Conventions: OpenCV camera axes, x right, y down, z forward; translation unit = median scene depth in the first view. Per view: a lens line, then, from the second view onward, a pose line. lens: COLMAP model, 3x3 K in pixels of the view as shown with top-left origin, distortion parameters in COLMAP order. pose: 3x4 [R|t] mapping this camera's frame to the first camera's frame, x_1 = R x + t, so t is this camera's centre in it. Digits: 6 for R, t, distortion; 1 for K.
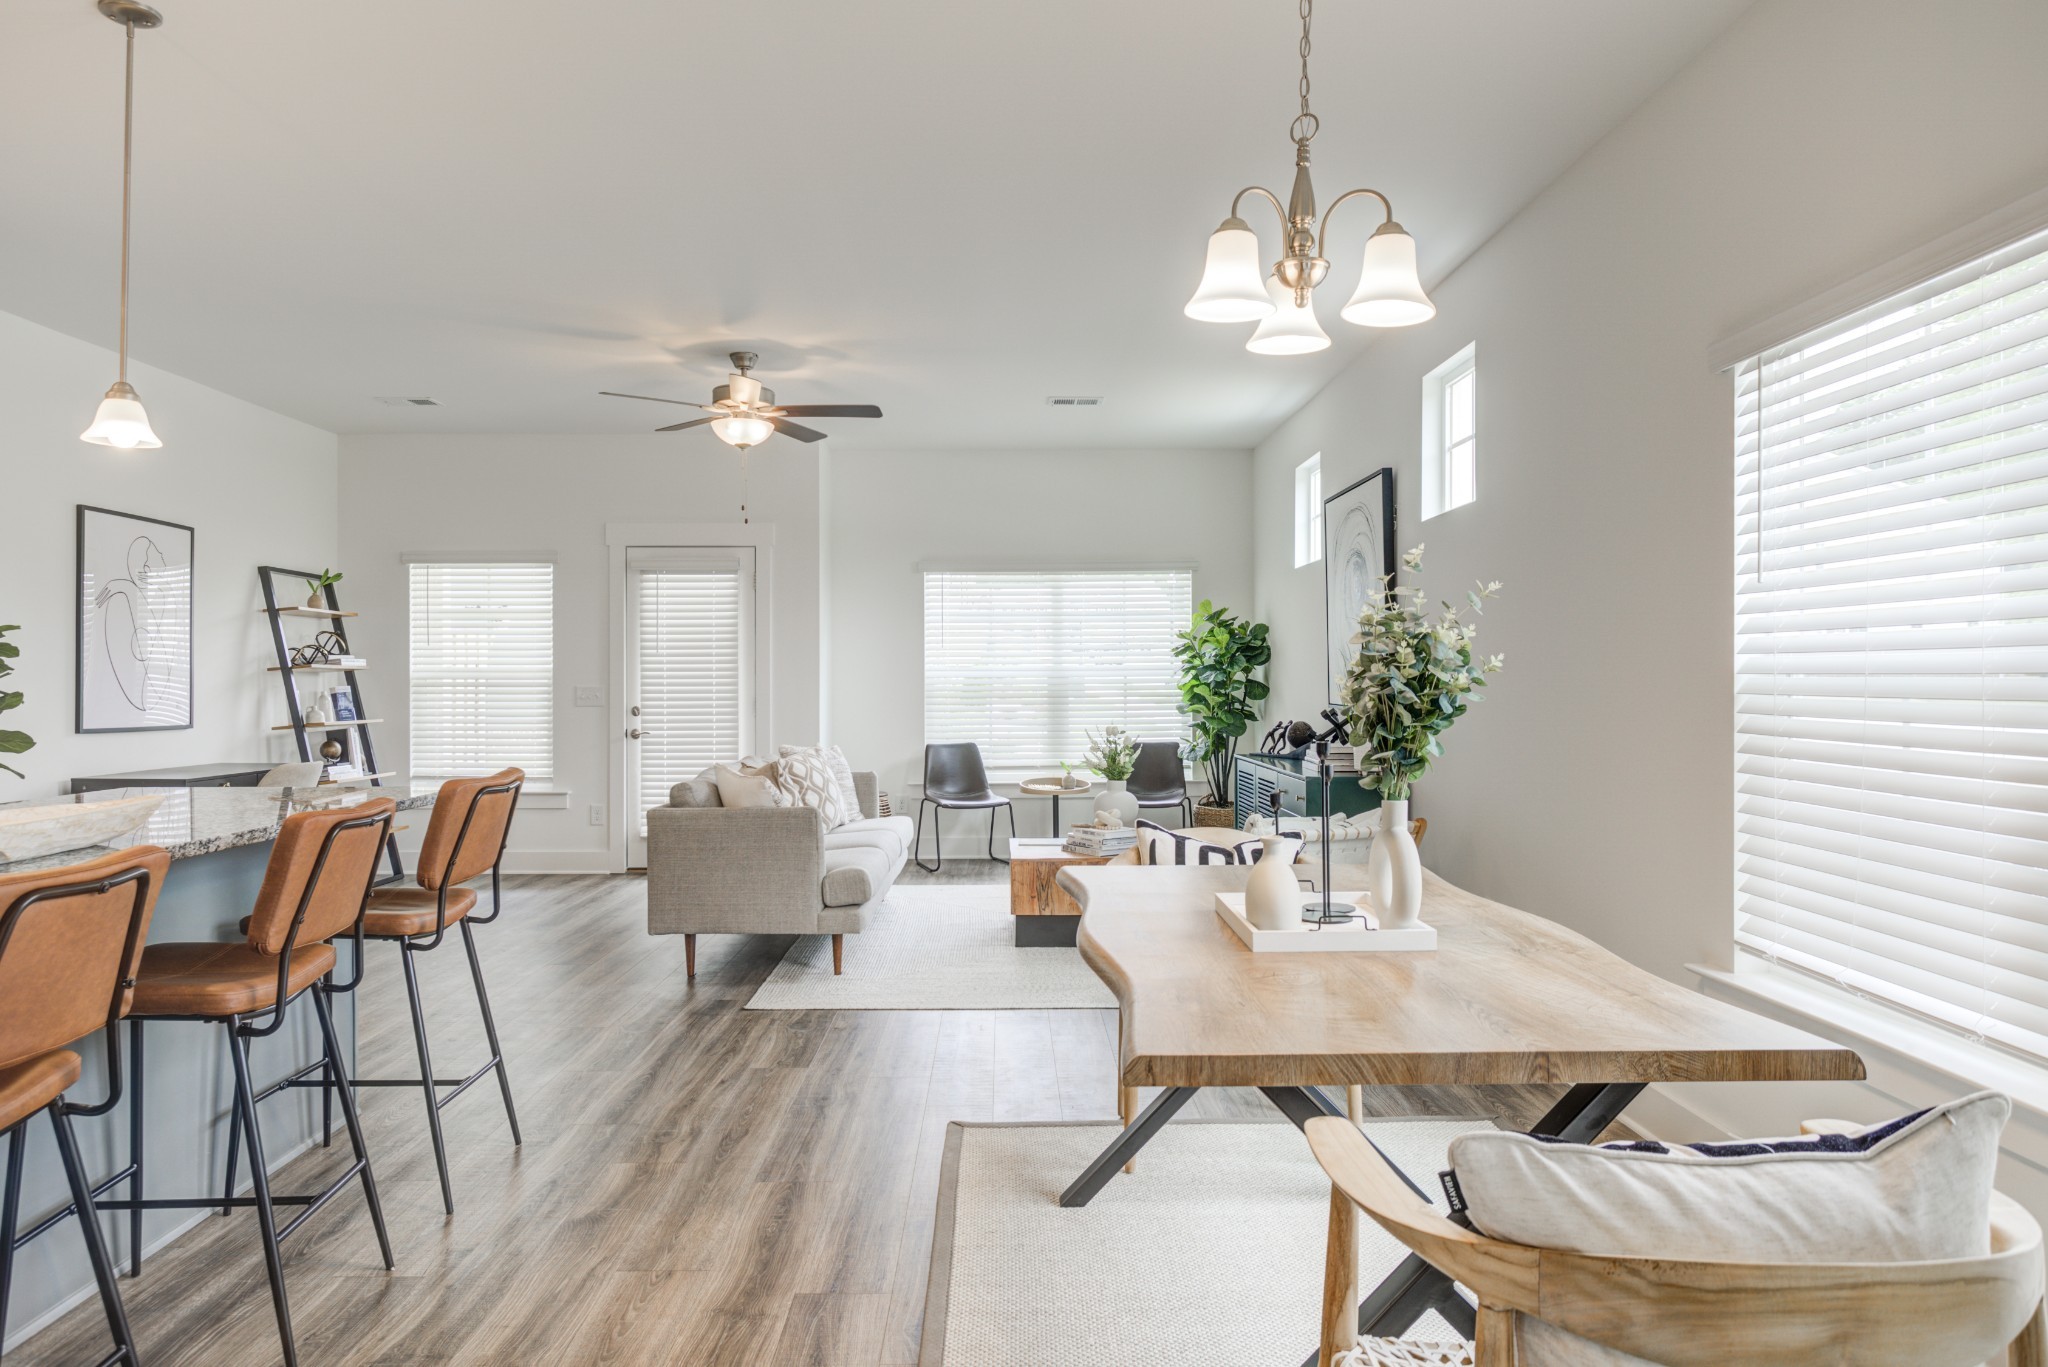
lens RADIAL K [[1007.2, 0, 995.1], [0, 1007.2, 679.7], [0, 0, 1]] dist [-0.004827, -0.001106]
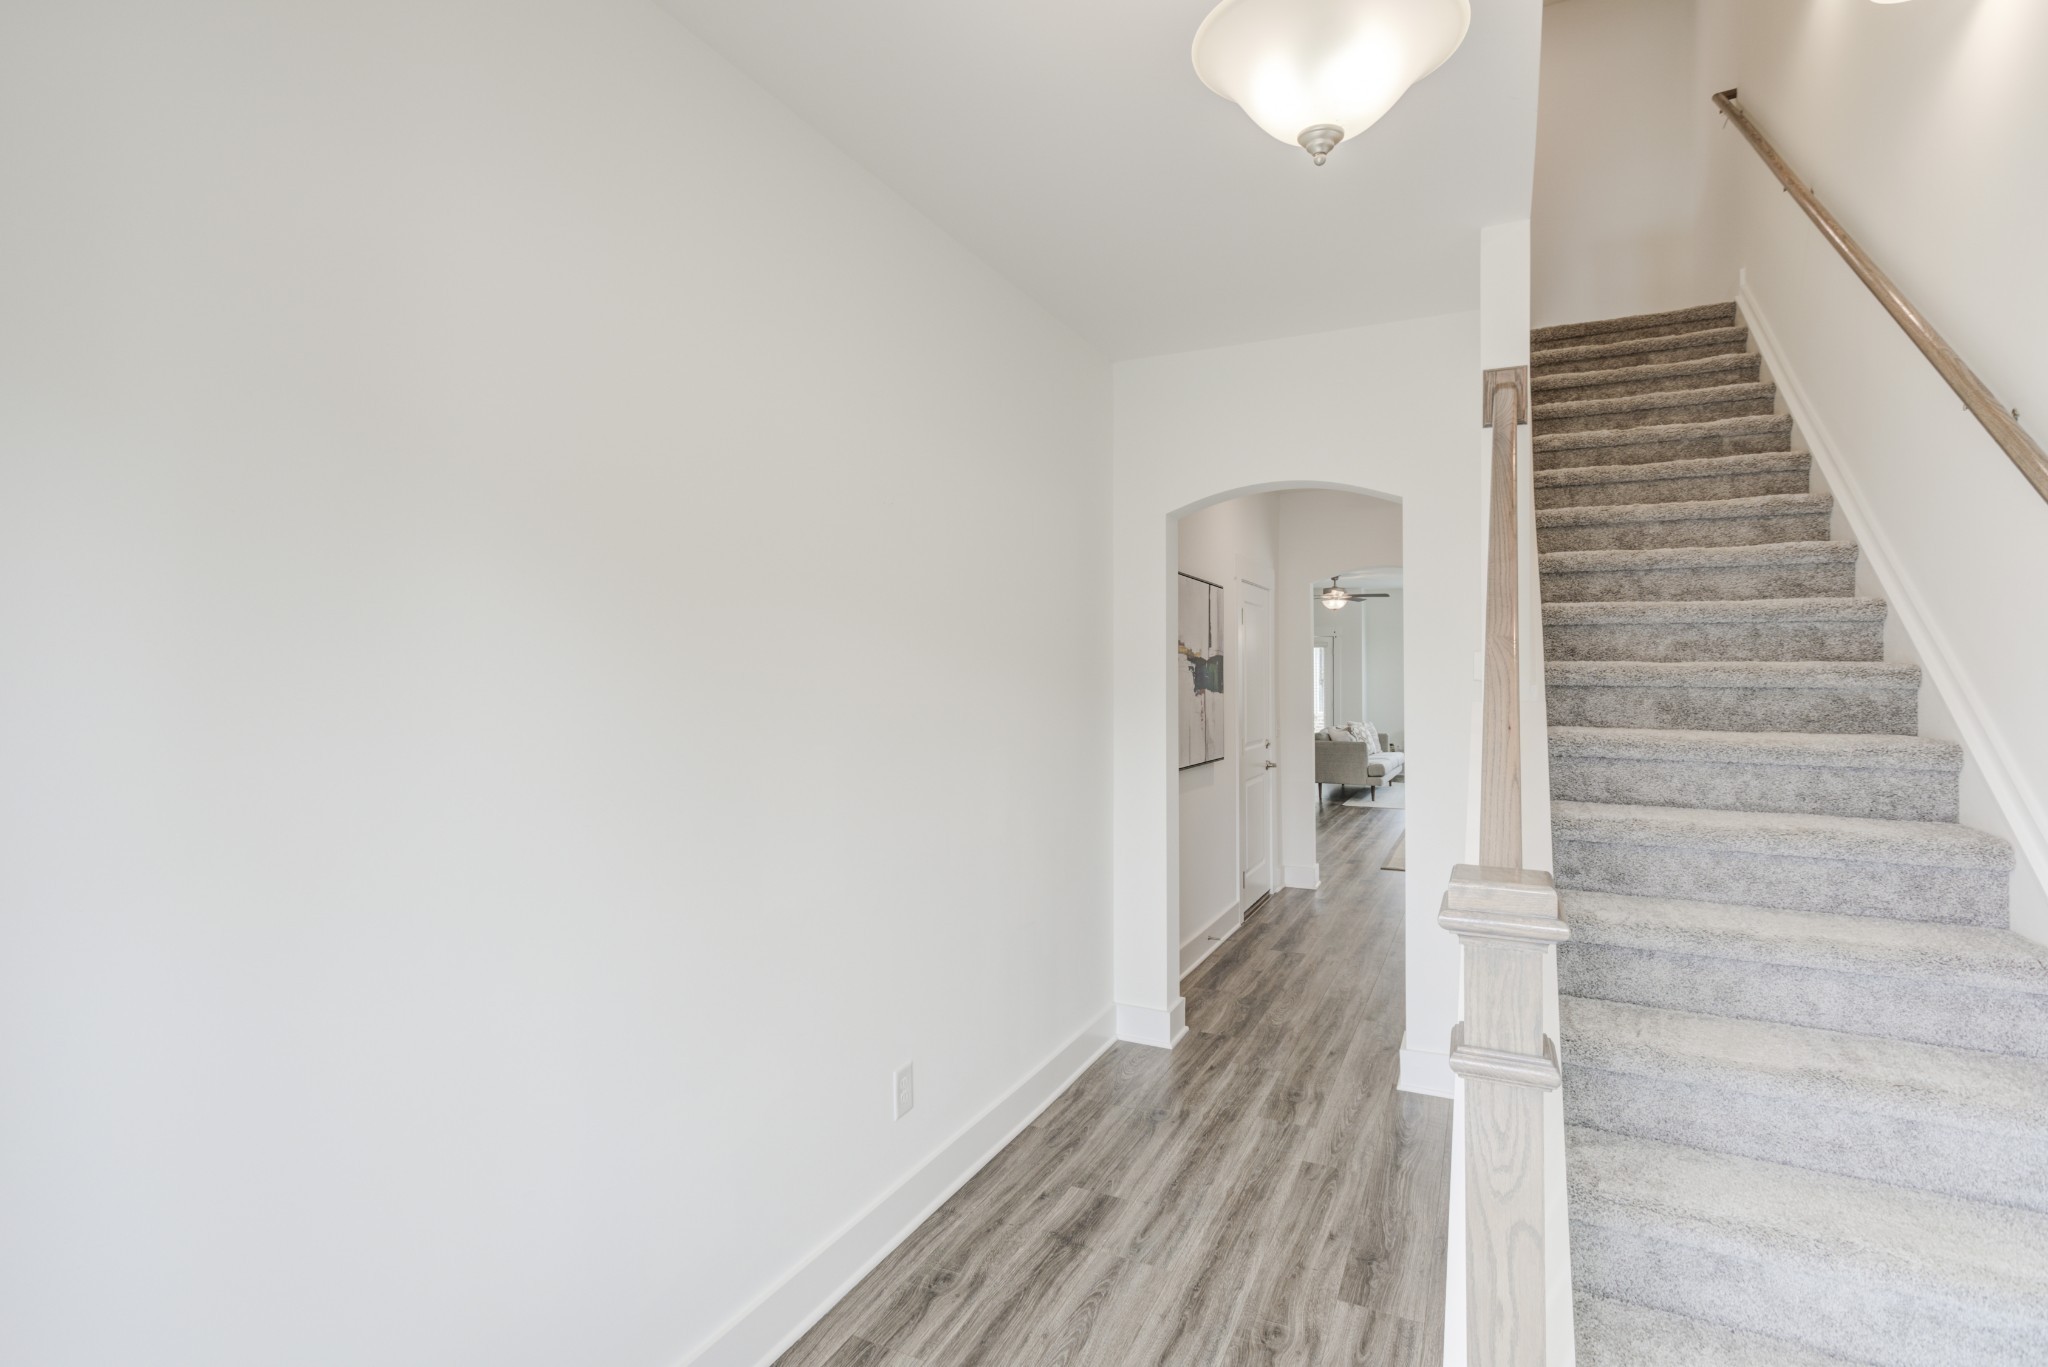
lens RADIAL K [[1007.2, 0, 995.1], [0, 1007.2, 679.7], [0, 0, 1]] dist [-0.004827, -0.001106]
pose [[0.890302, 0.005414, -0.455339, 0.169953], [-0.008867, 0.999946, -0.005447, -0.022940], [0.455285, 0.008887, 0.890301, -1.856552]]
